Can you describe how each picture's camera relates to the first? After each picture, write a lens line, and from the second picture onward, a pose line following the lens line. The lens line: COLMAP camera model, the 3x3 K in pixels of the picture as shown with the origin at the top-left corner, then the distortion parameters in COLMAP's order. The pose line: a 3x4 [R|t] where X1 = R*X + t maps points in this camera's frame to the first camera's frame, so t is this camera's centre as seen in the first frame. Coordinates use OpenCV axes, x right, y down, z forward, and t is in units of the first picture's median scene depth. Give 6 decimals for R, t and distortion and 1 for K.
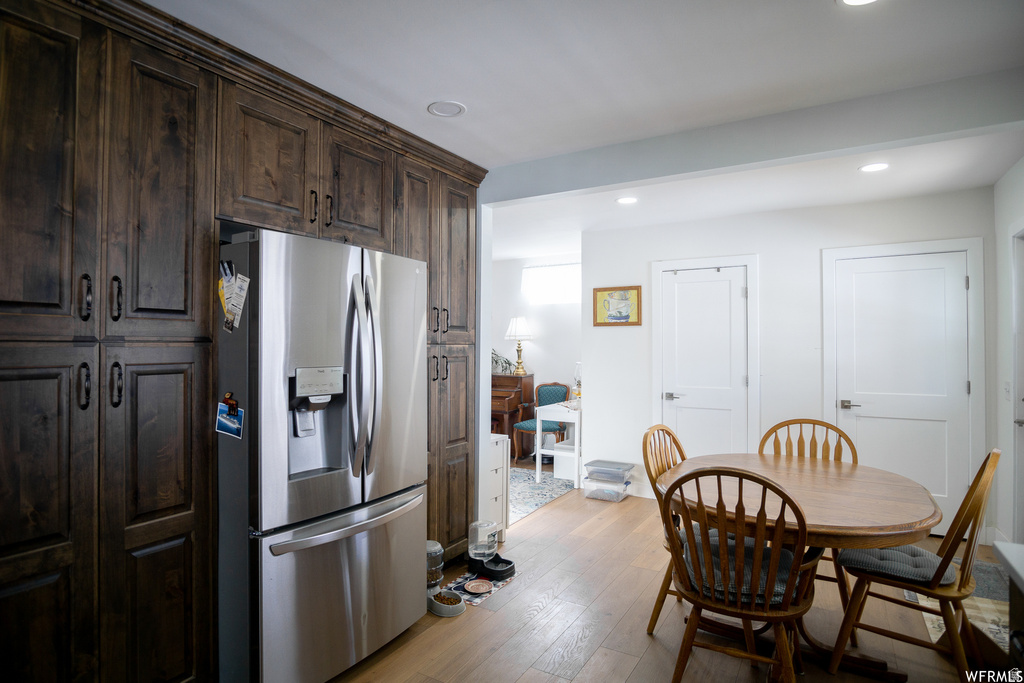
lens RADIAL K [[557.8, 0, 513.9], [0, 557.8, 339.7], [0, 0, 1]] dist [-0.008061, -0.000175]
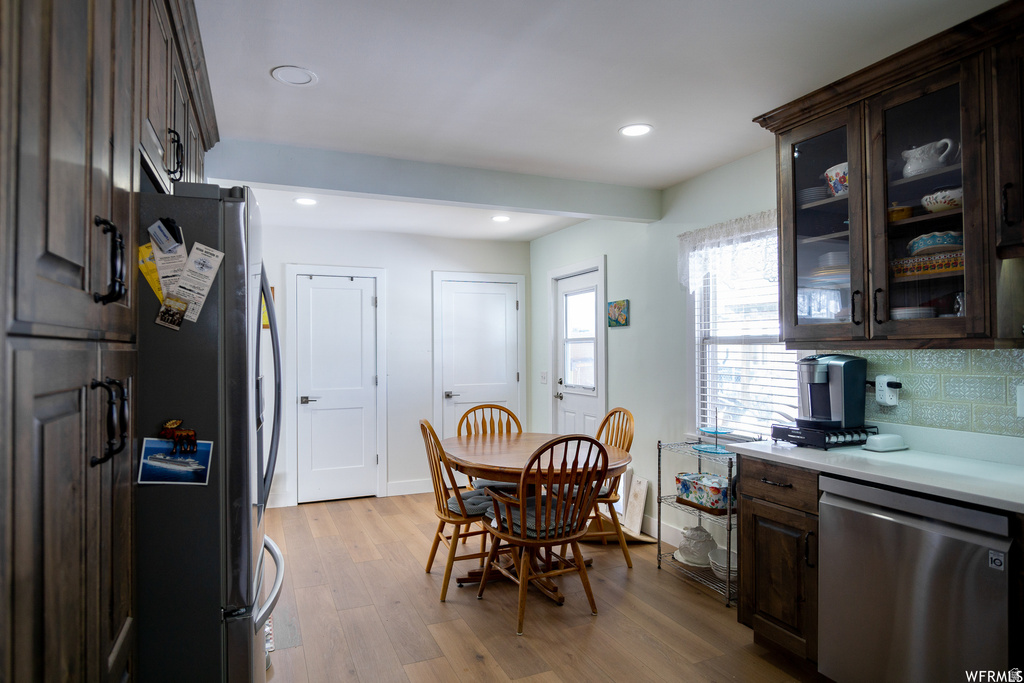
lens RADIAL K [[557.8, 0, 508.7], [0, 557.8, 341.7], [0, 0, 1]] dist [-0.008061, -0.000175]
pose [[0.593981, 0.007422, 0.804445, -0.795257], [-0.003727, 0.999972, -0.006475, 0.005092], [-0.804471, 0.000848, 0.593992, 0.283894]]
